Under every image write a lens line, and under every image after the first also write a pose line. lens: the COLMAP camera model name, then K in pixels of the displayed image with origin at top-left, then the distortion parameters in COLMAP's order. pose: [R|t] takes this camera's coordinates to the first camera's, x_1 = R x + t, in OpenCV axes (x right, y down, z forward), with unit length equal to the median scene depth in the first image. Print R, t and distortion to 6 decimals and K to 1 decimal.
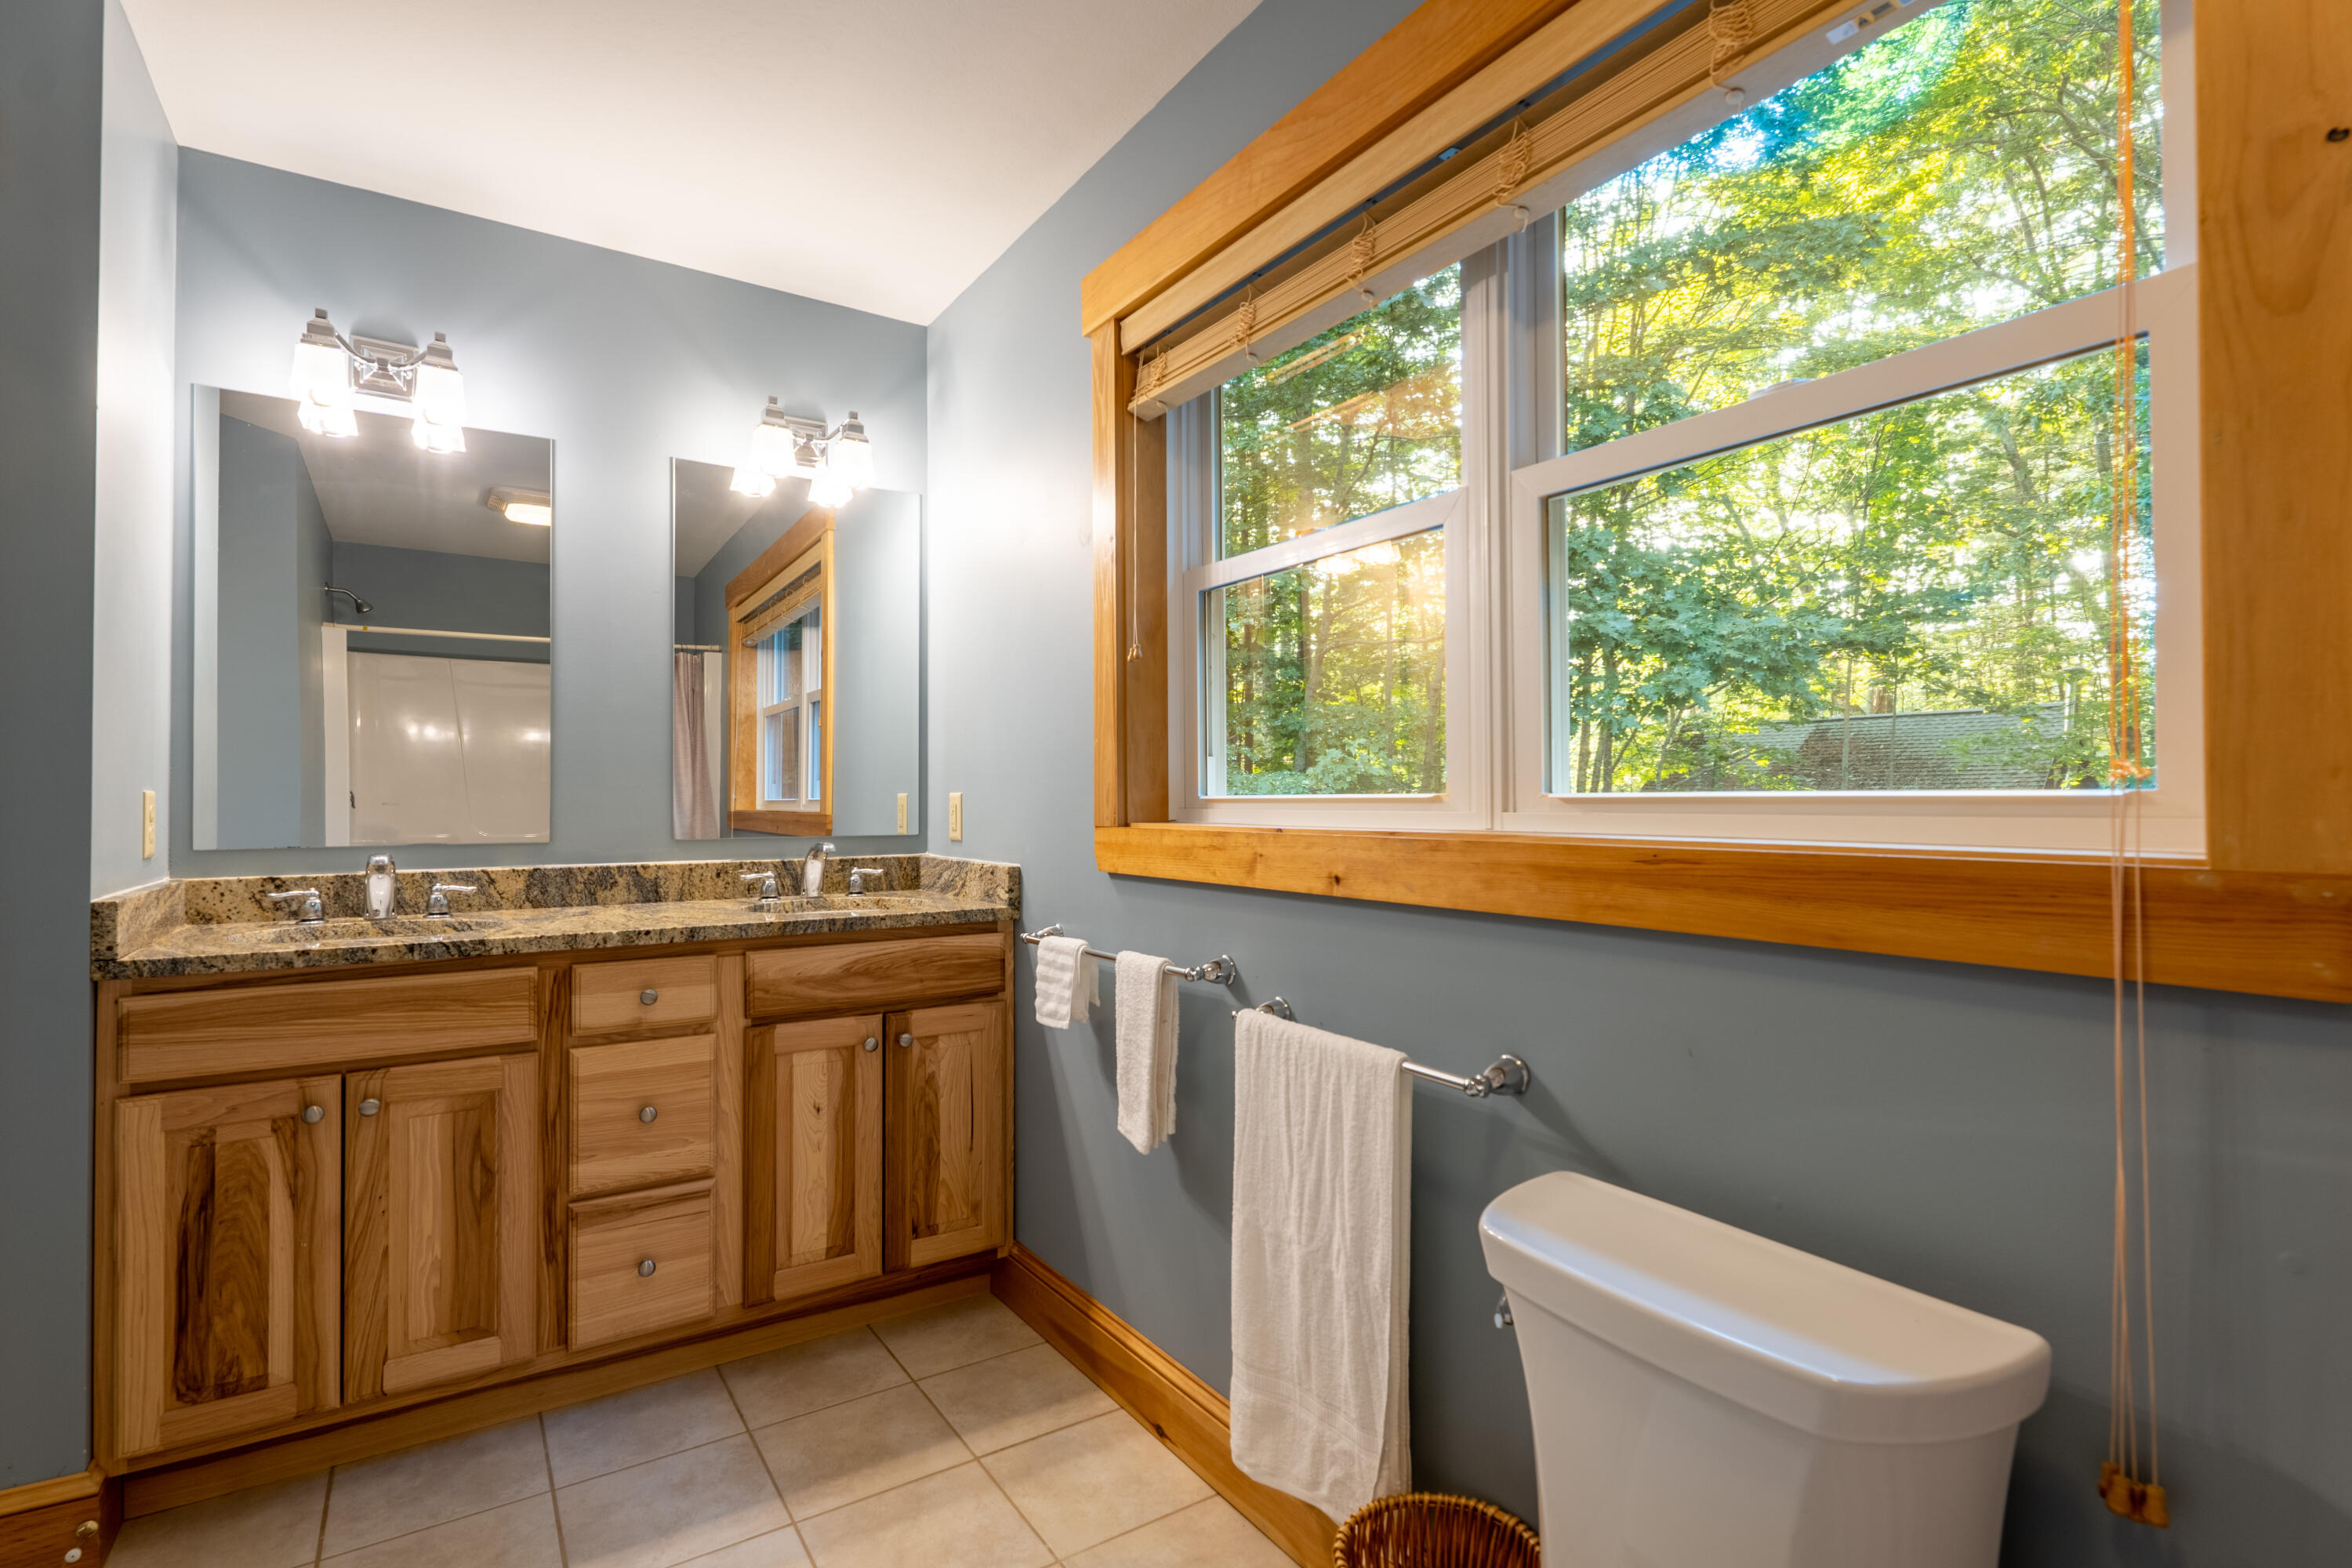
lens RADIAL K [[1132.8, 0, 1177.4], [0, 1132.8, 790.1], [0, 0, 1]] dist [-0.000824, -0.000079]
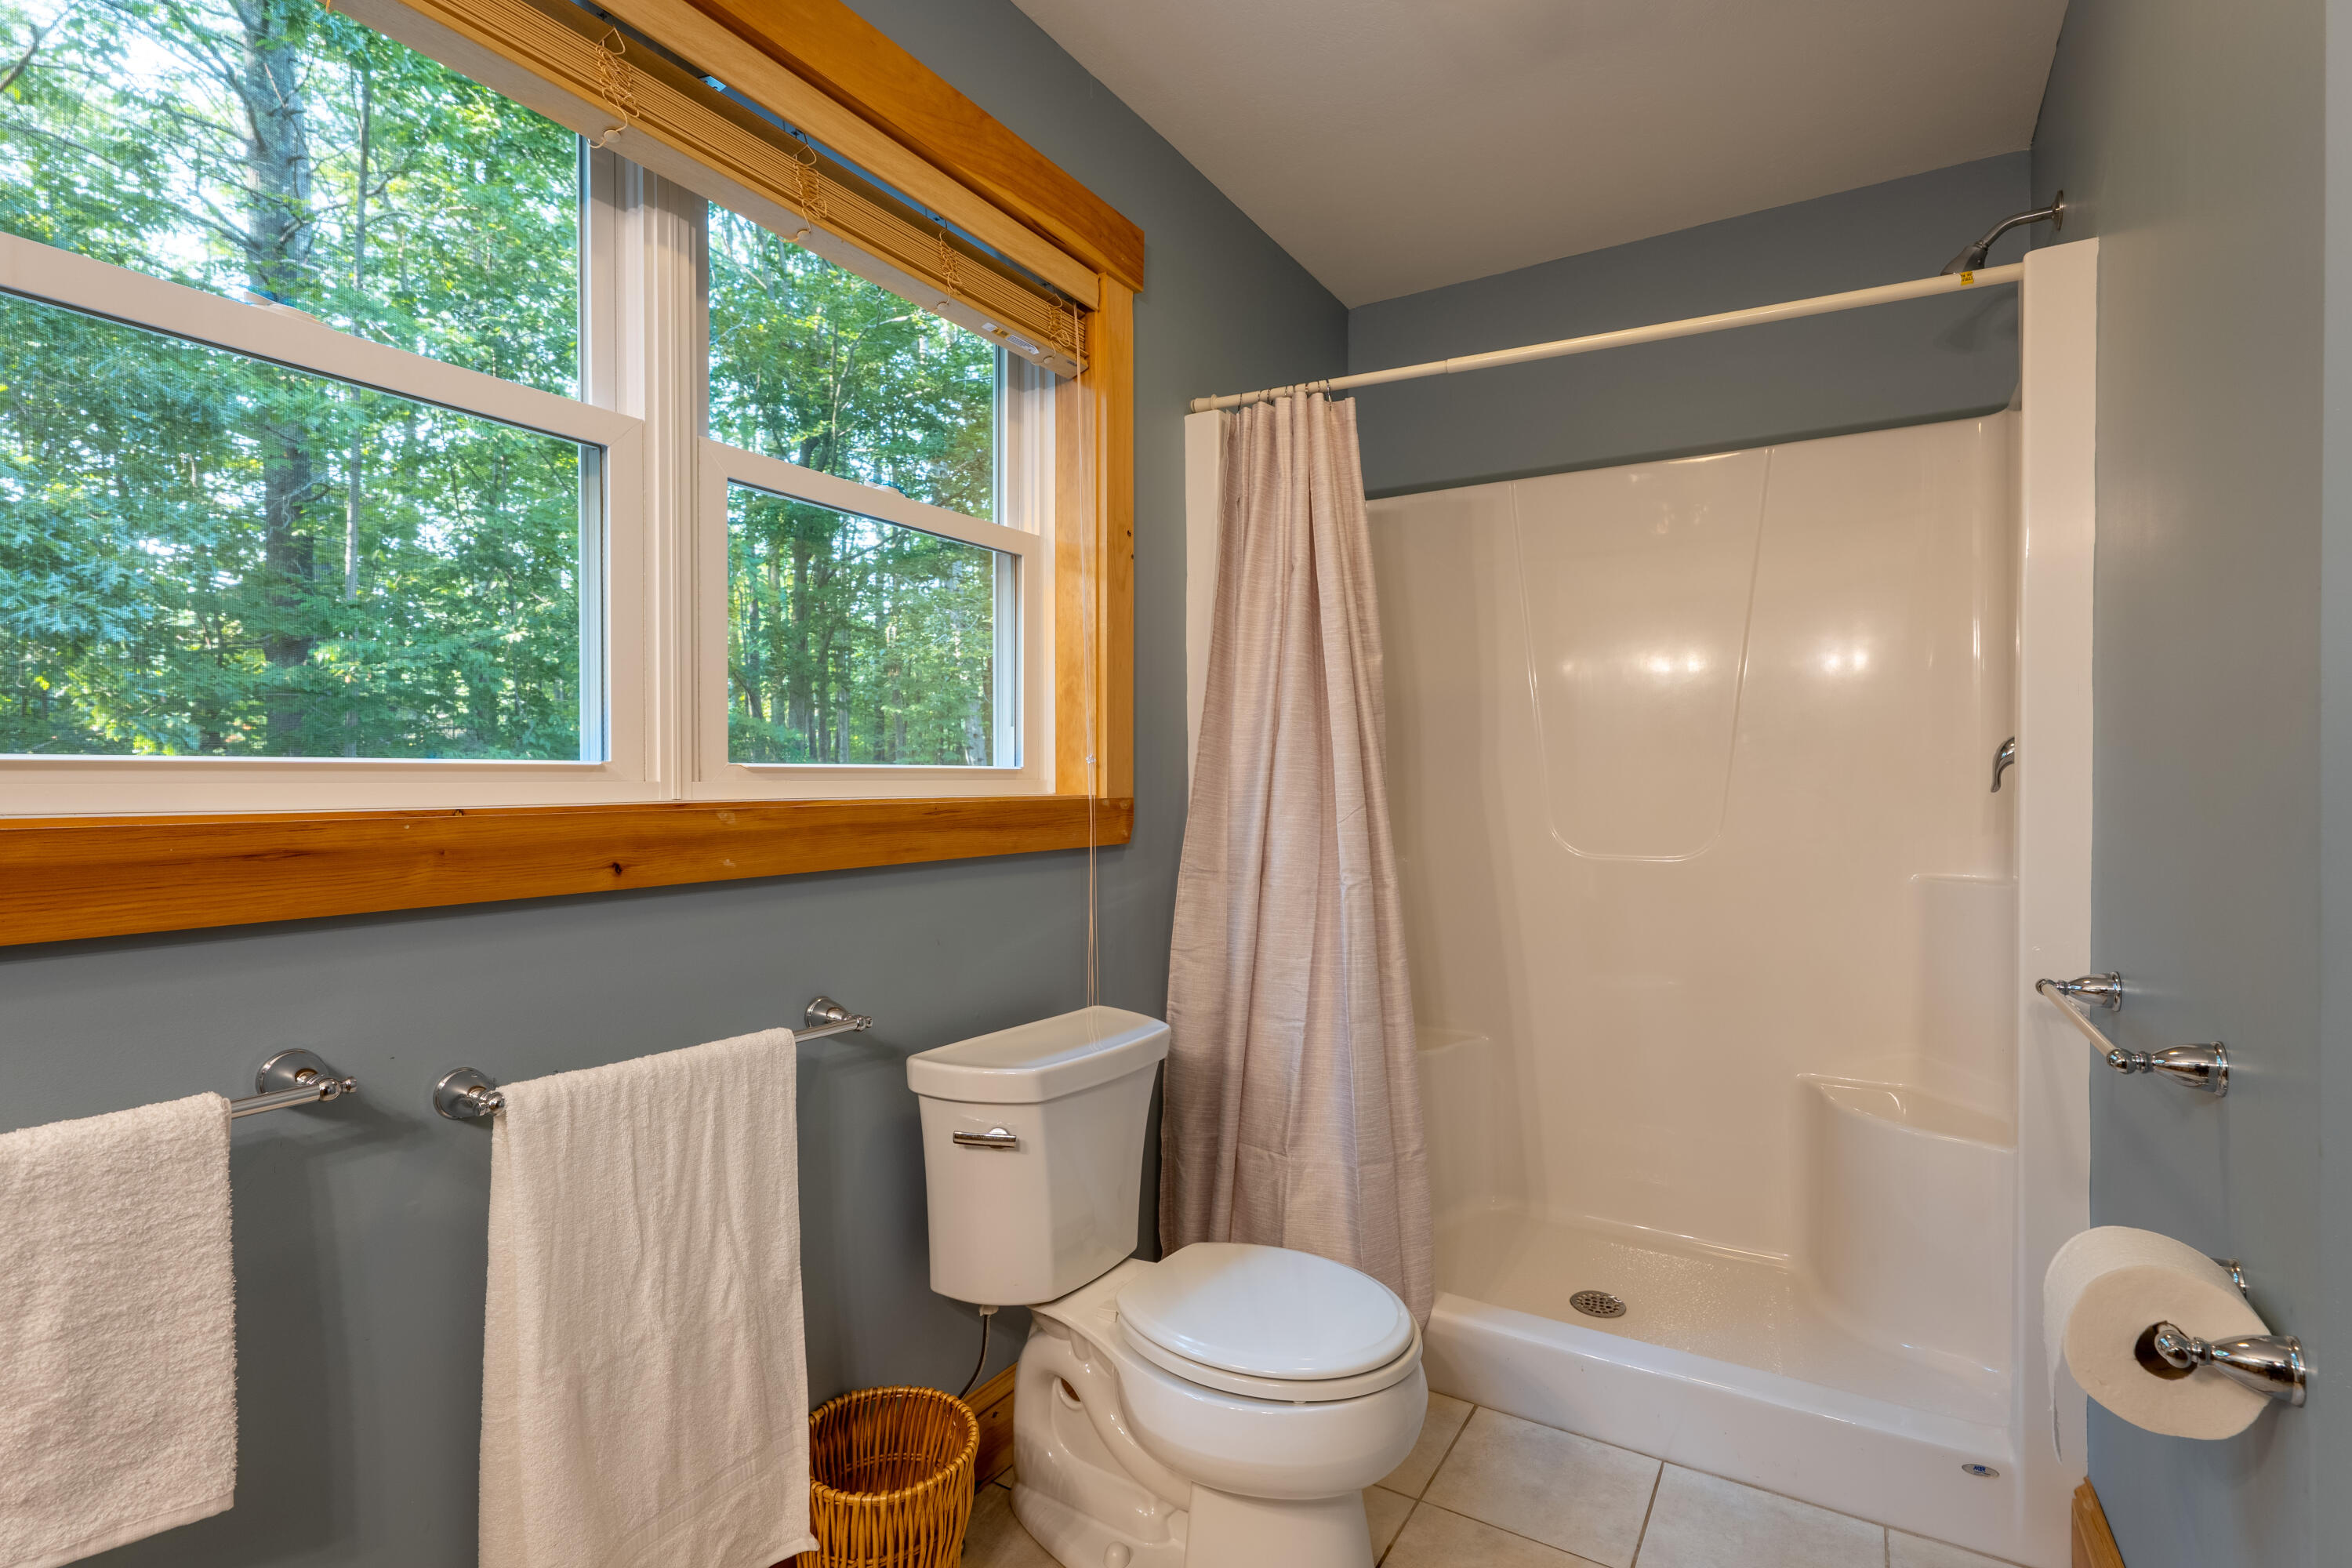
lens RADIAL K [[1132.8, 0, 1176.3], [0, 1132.8, 781.0], [0, 0, 1]] dist [-0.000824, -0.000079]
pose [[-0.424850, -0.009314, 0.905216, -0.824249], [-0.013395, 0.999902, 0.004001, 0.011100], [-0.905164, -0.010425, -0.424934, 1.105628]]
